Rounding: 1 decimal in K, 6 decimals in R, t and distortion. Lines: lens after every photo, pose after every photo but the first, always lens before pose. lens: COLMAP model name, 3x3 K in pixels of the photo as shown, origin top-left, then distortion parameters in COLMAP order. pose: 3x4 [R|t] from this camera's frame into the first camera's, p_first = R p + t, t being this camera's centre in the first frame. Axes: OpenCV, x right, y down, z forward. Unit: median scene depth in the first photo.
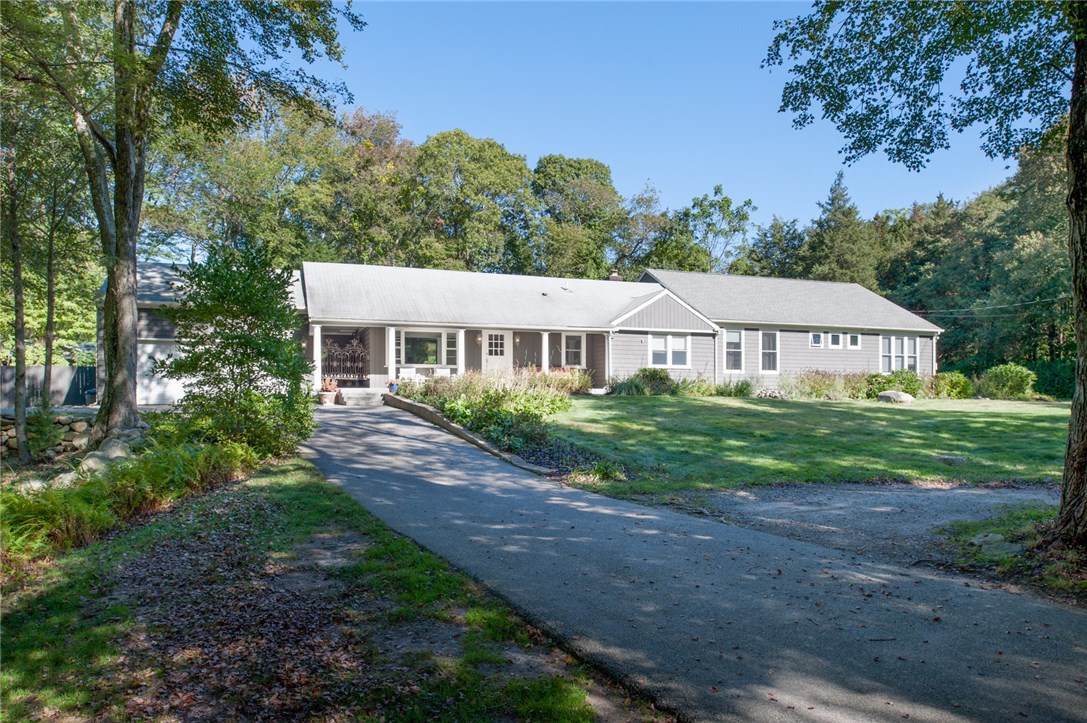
lens RADIAL K [[731.9, 0, 597.0], [0, 731.9, 420.4], [0, 0, 1]] dist [-0.005336, -0.003280]
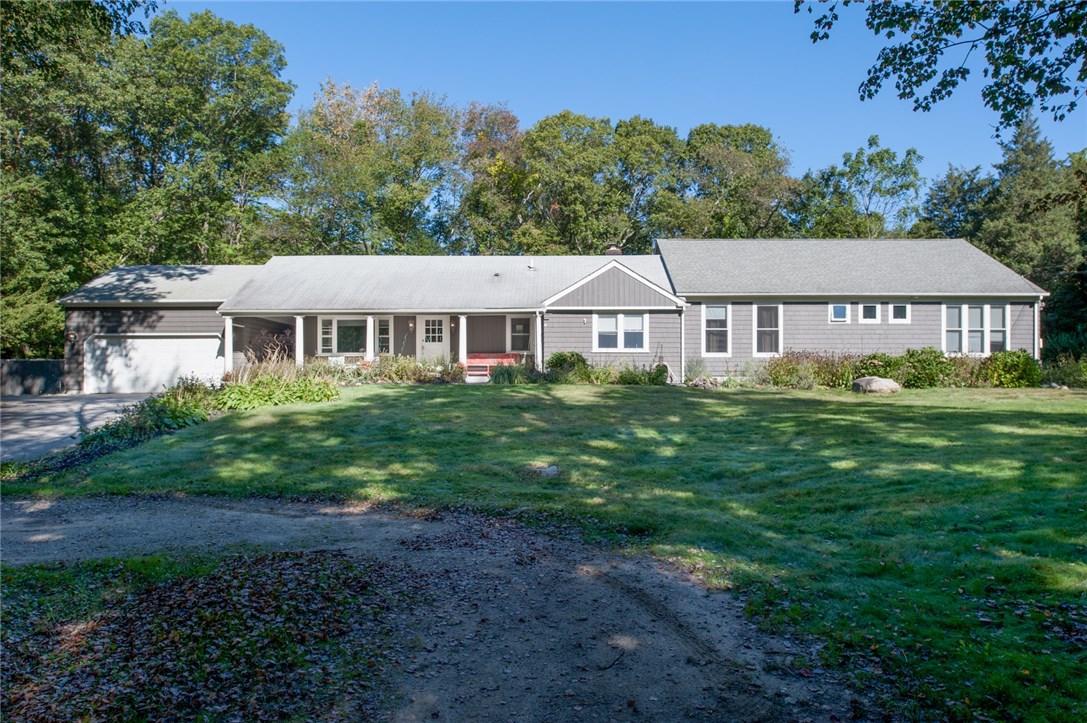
lens RADIAL K [[731.9, 0, 597.0], [0, 731.9, 420.4], [0, 0, 1]] dist [-0.005336, -0.003280]
pose [[0.931148, 0.016470, -0.364268, 0.364049], [-0.009888, 0.999753, 0.019926, -0.006783], [0.364506, -0.014952, 0.931081, 0.168081]]
